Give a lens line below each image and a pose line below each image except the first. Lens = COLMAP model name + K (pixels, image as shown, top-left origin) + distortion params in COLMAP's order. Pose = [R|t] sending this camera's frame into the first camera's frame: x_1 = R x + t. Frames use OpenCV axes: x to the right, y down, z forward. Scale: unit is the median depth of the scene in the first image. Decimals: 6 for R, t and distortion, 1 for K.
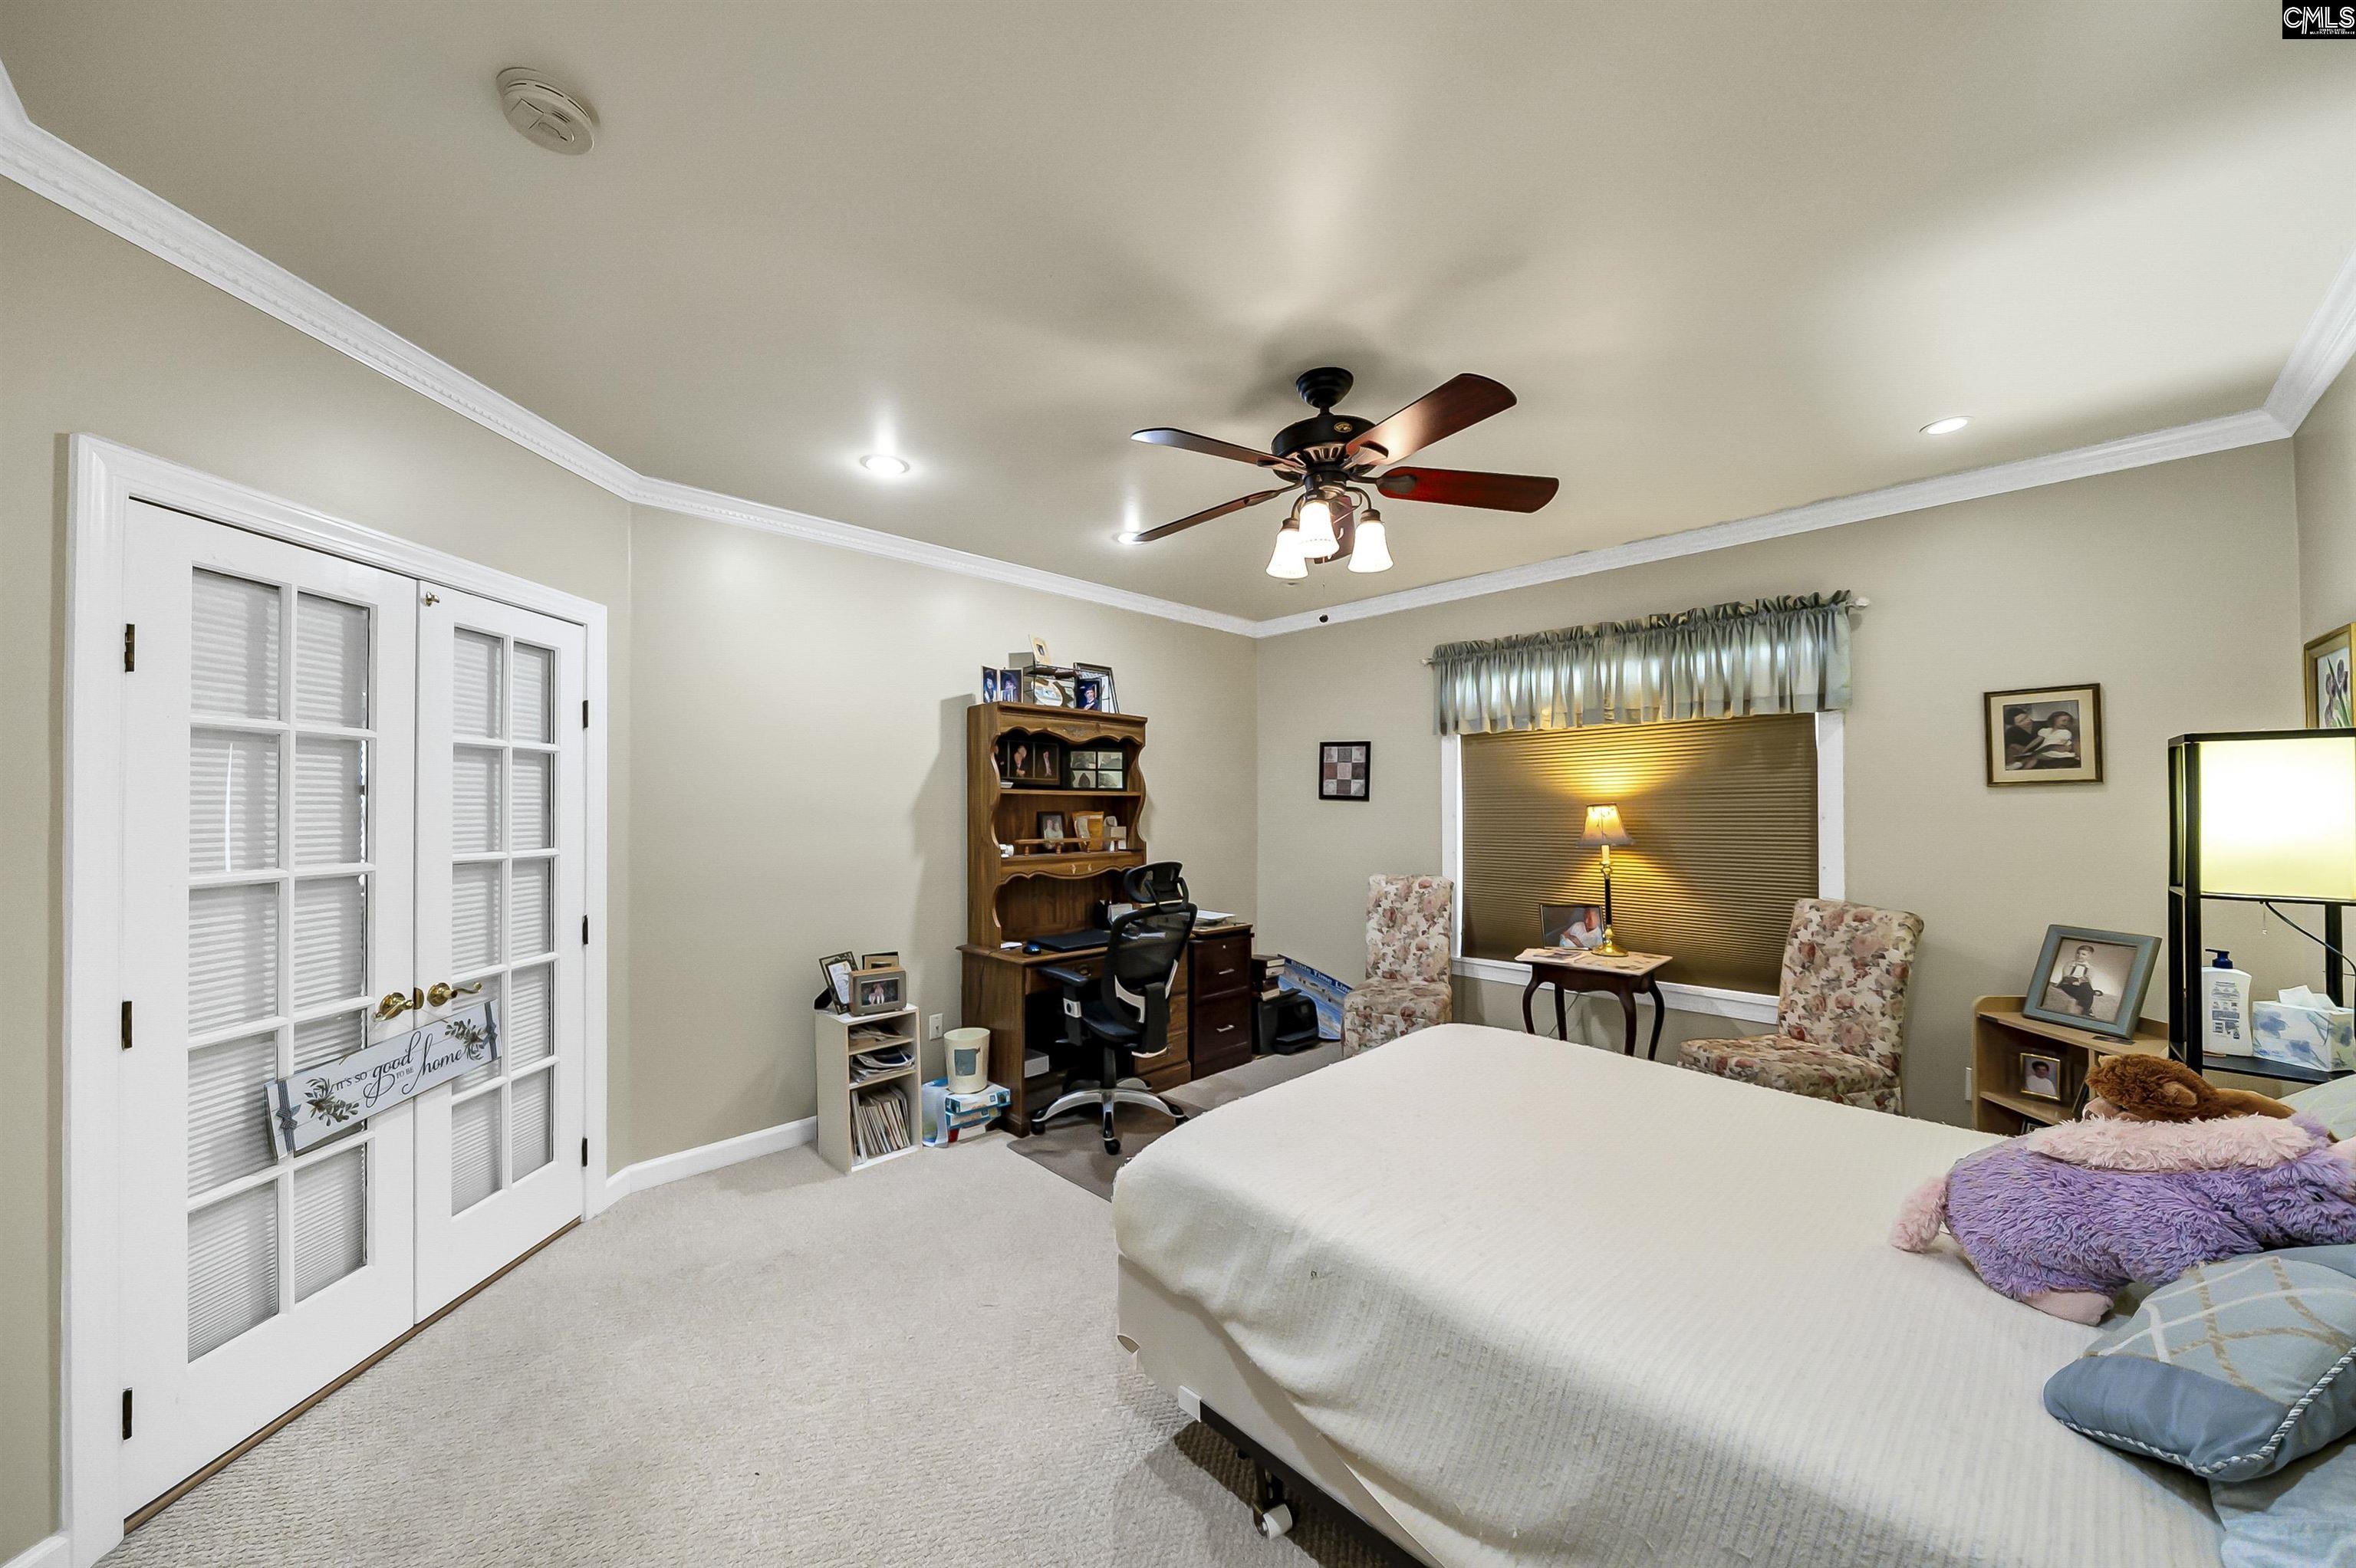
lens RADIAL K [[819.8, 0, 1180.4], [0, 819.8, 802.4], [0, 0, 1]] dist [-0.000631, -0.000070]
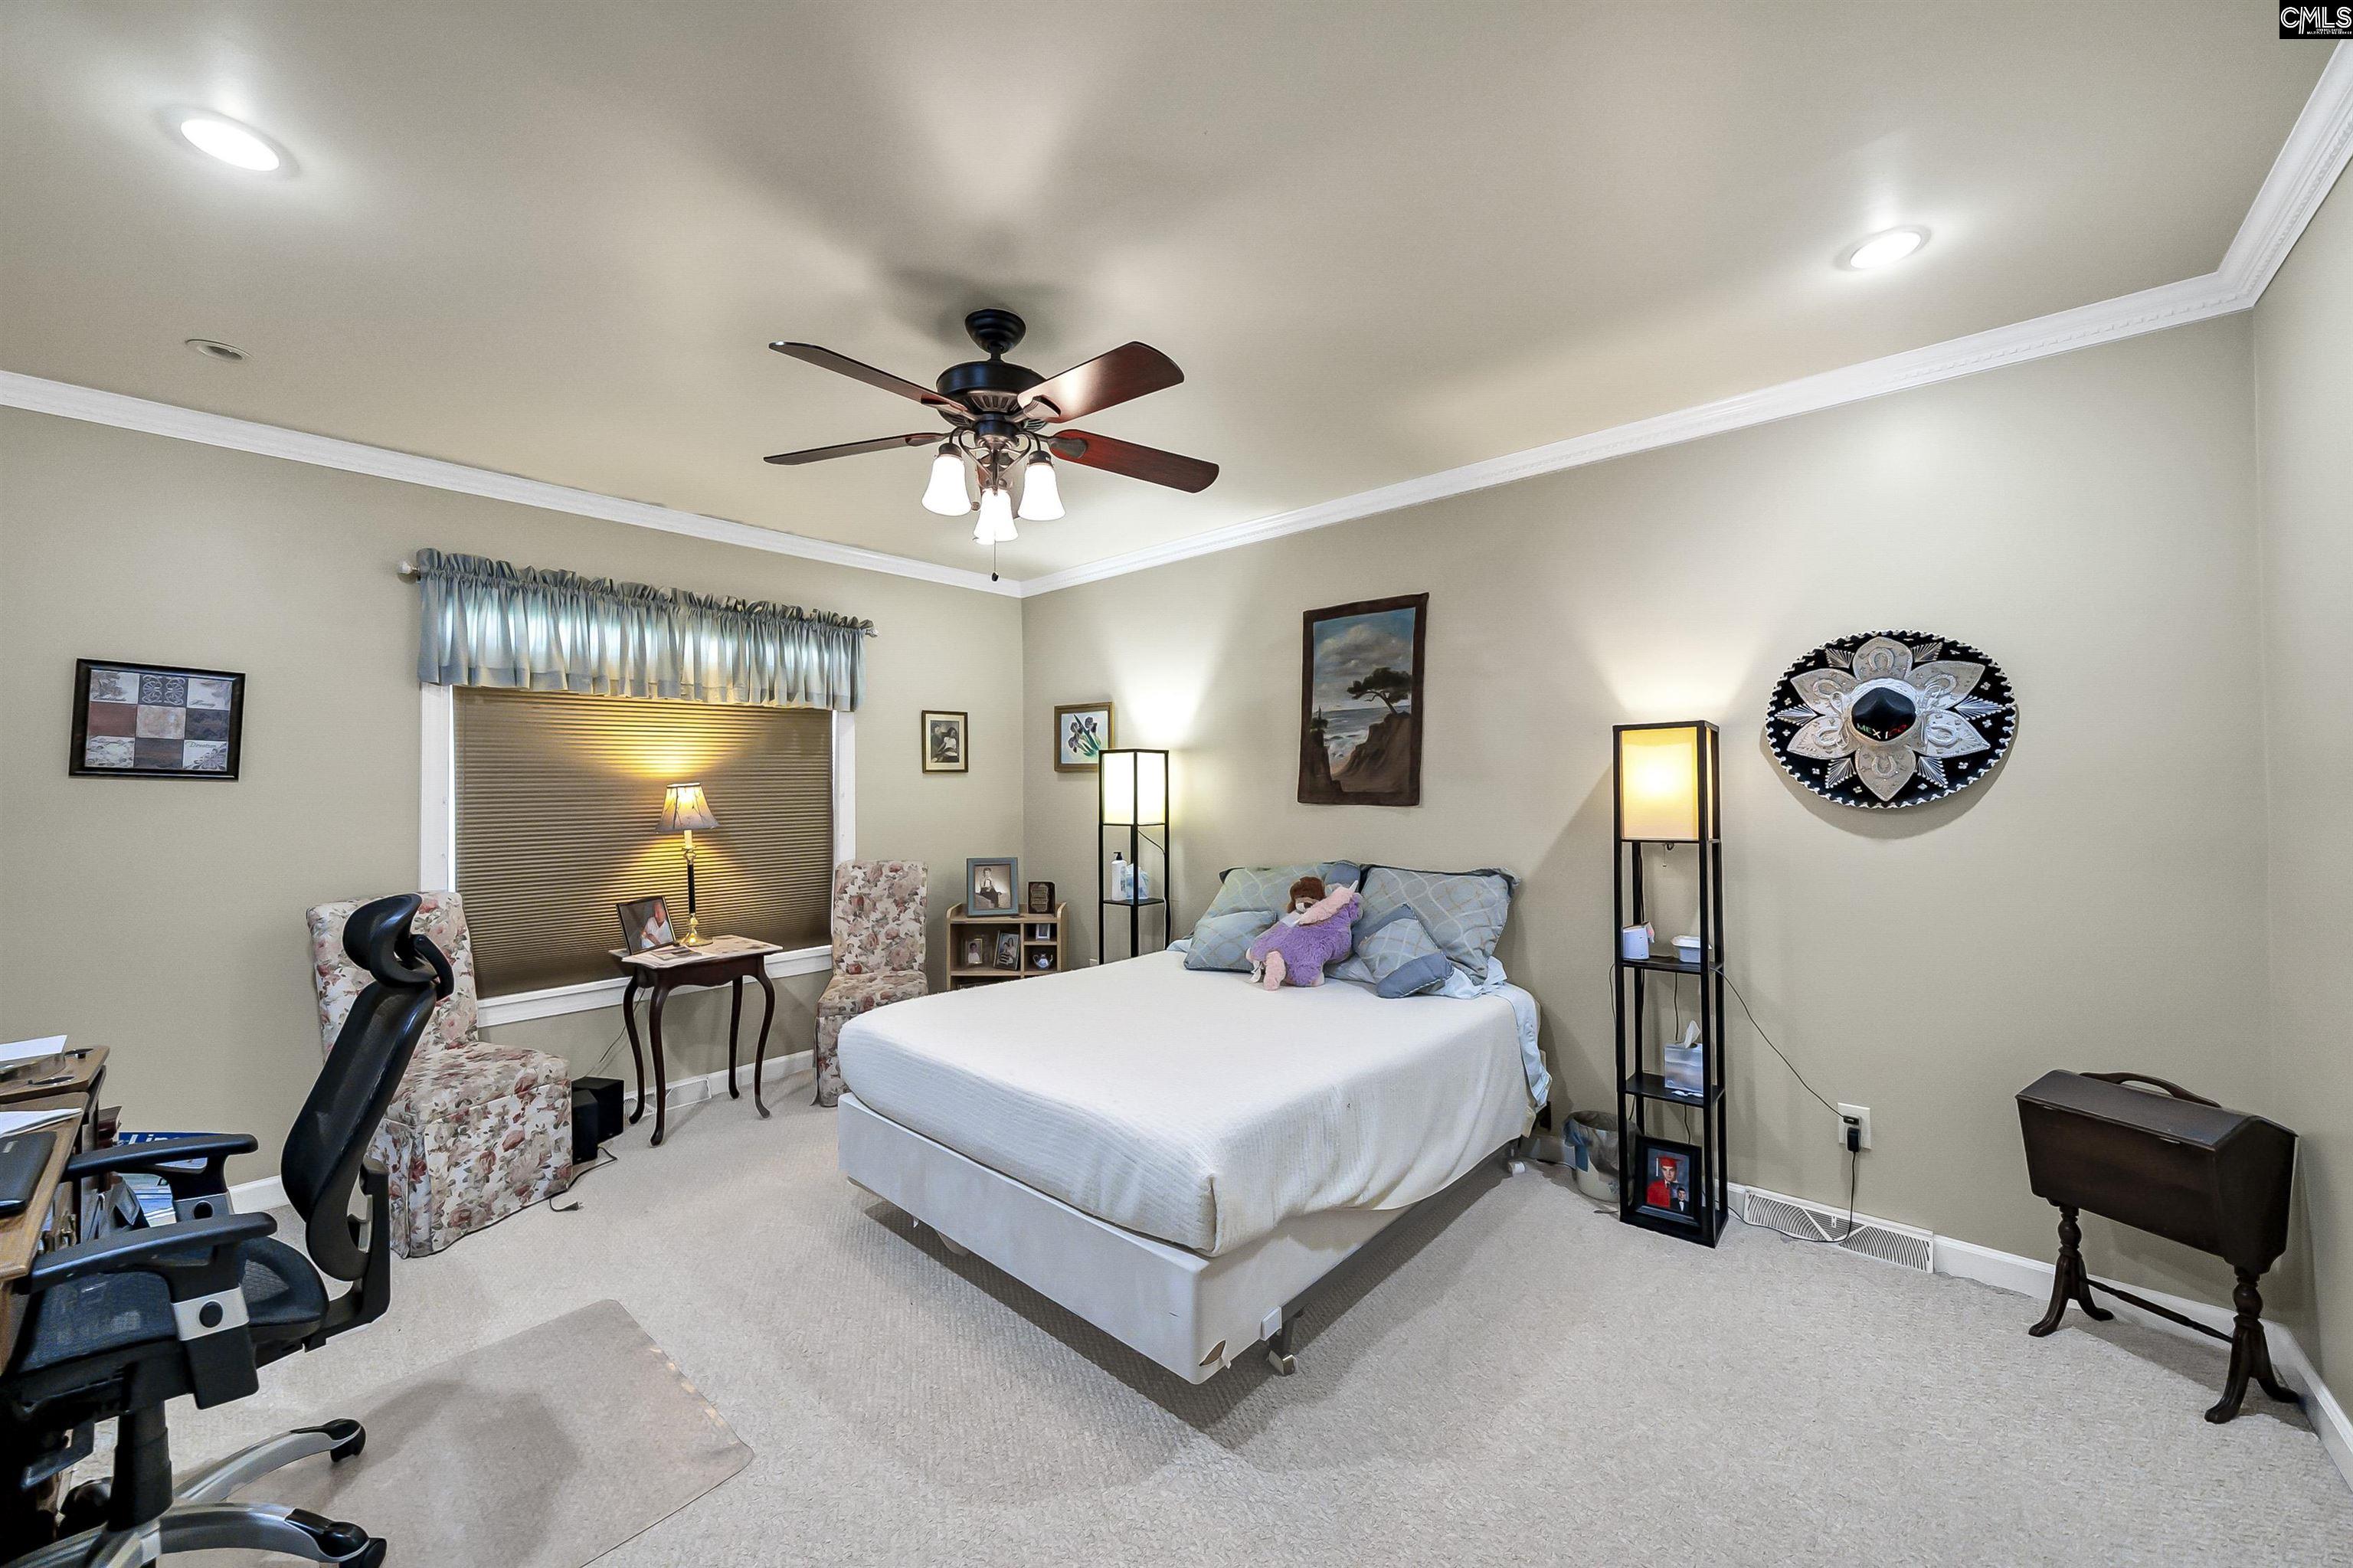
lens RADIAL K [[872.0, 0, 1176.5], [0, 872.0, 784.0], [0, 0, 1]] dist [-0.000478, -0.000076]
pose [[-0.065358, 0.004203, 0.997853, -0.549856], [0.003295, 0.999987, -0.003997, 0.007420], [-0.997856, 0.003027, -0.065371, 0.550651]]
